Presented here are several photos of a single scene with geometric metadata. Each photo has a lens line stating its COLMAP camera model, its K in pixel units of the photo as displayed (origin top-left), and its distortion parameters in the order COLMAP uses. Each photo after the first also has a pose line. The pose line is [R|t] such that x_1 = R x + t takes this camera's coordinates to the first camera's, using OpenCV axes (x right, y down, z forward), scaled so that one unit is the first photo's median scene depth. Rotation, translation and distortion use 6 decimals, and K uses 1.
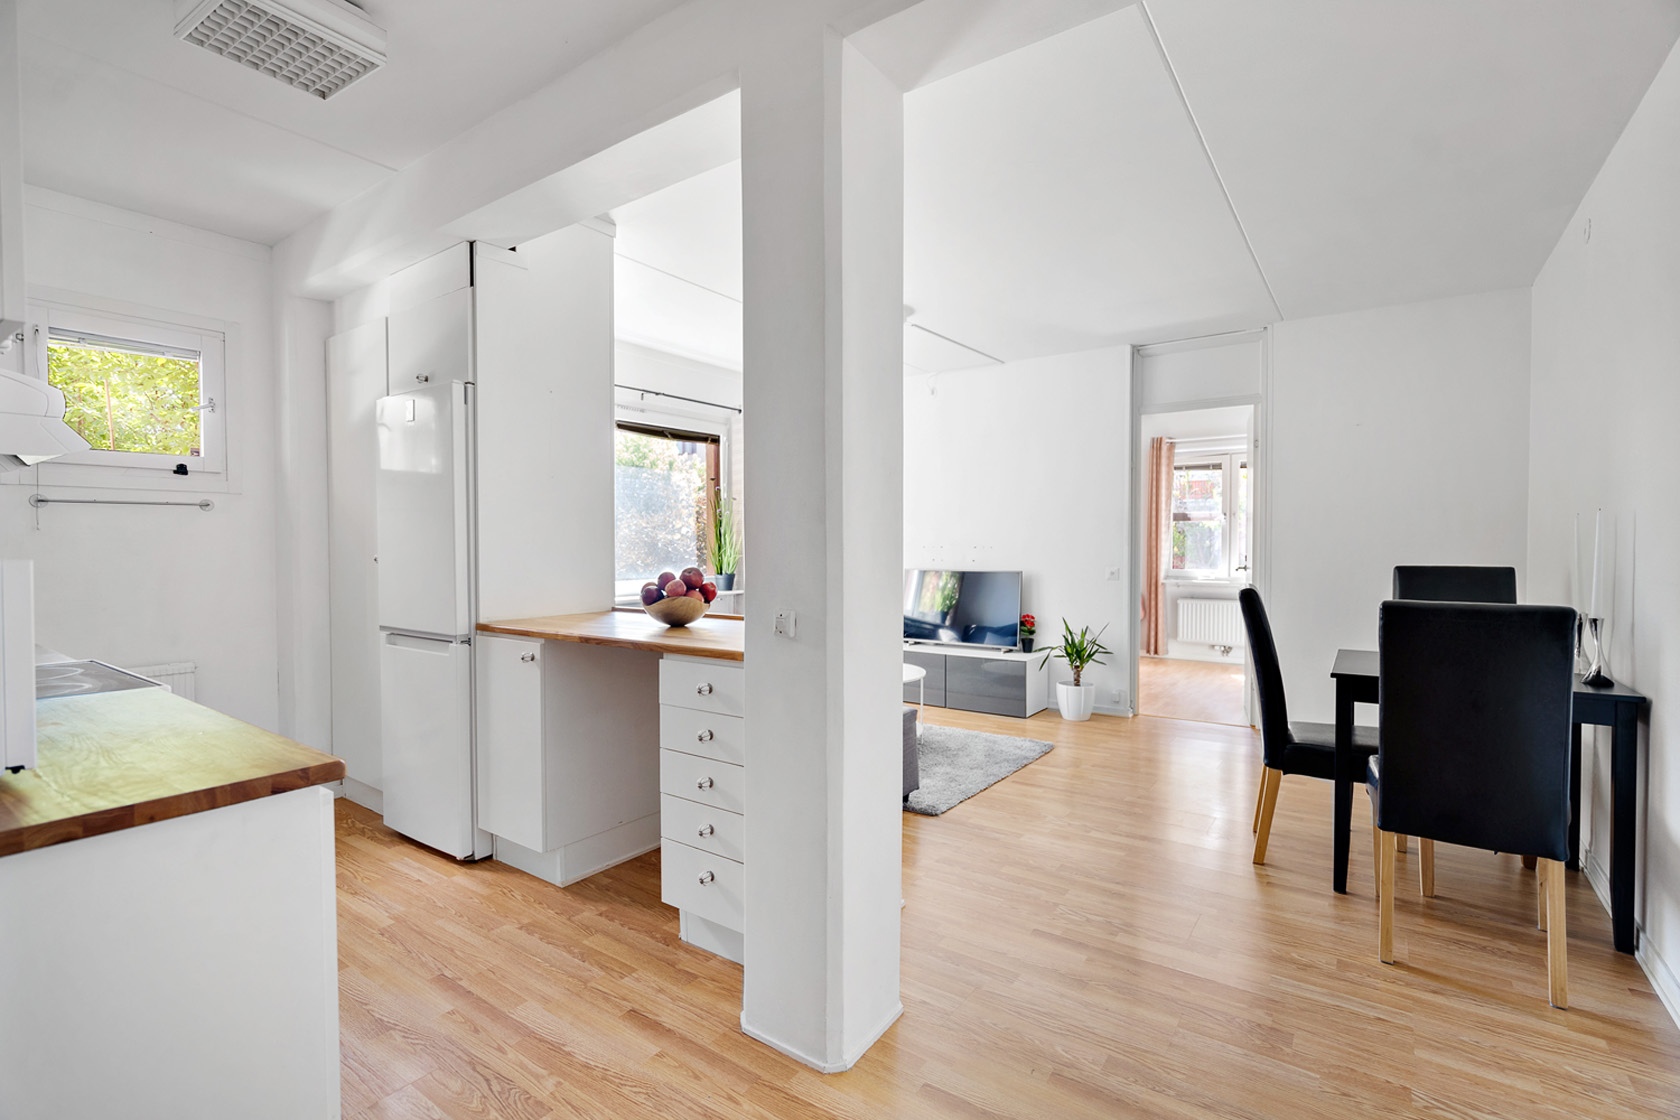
lens RADIAL K [[787.1, 0, 851.2], [0, 787.1, 565.9], [0, 0, 1]] dist [-0.001463, -0.000053]
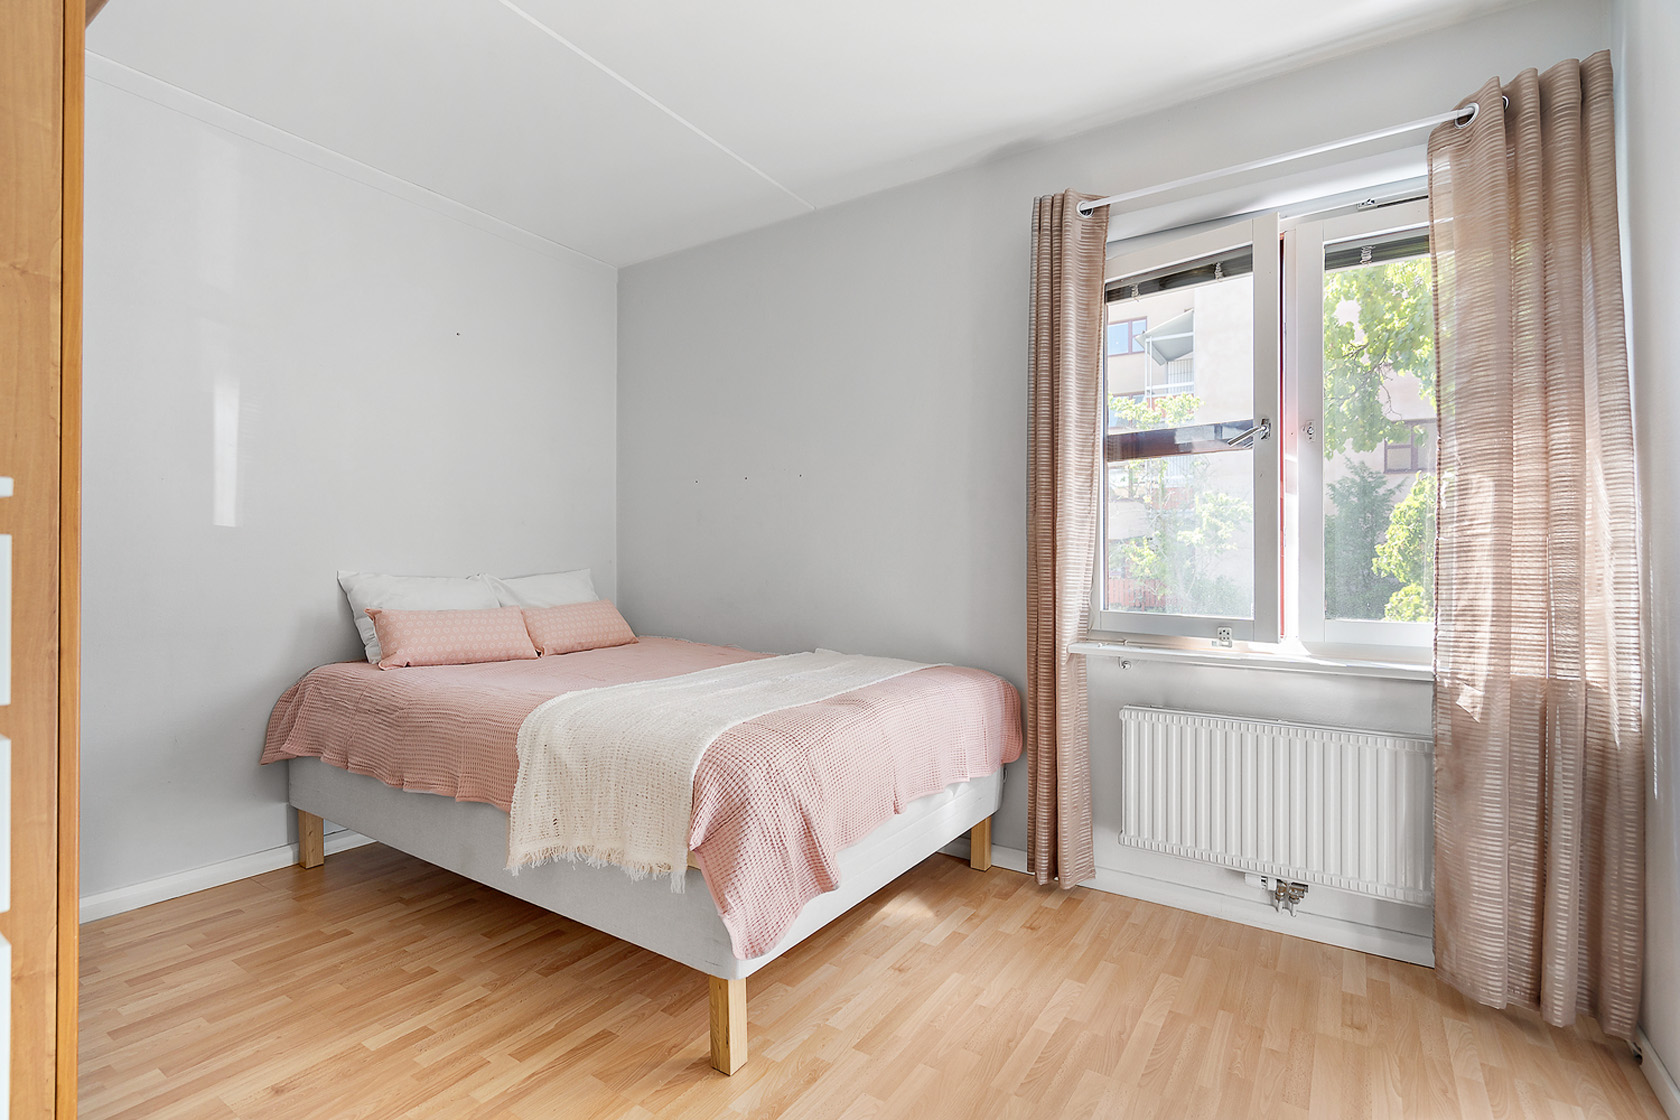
lens RADIAL K [[787.1, 0, 831.0], [0, 787.1, 551.5], [0, 0, 1]] dist [-0.001463, -0.000053]
pose [[0.998393, 0.002358, 0.056619, 0.282331], [-0.000754, 0.999598, -0.028332, -0.010631], [-0.056663, 0.028244, 0.997994, 0.692694]]
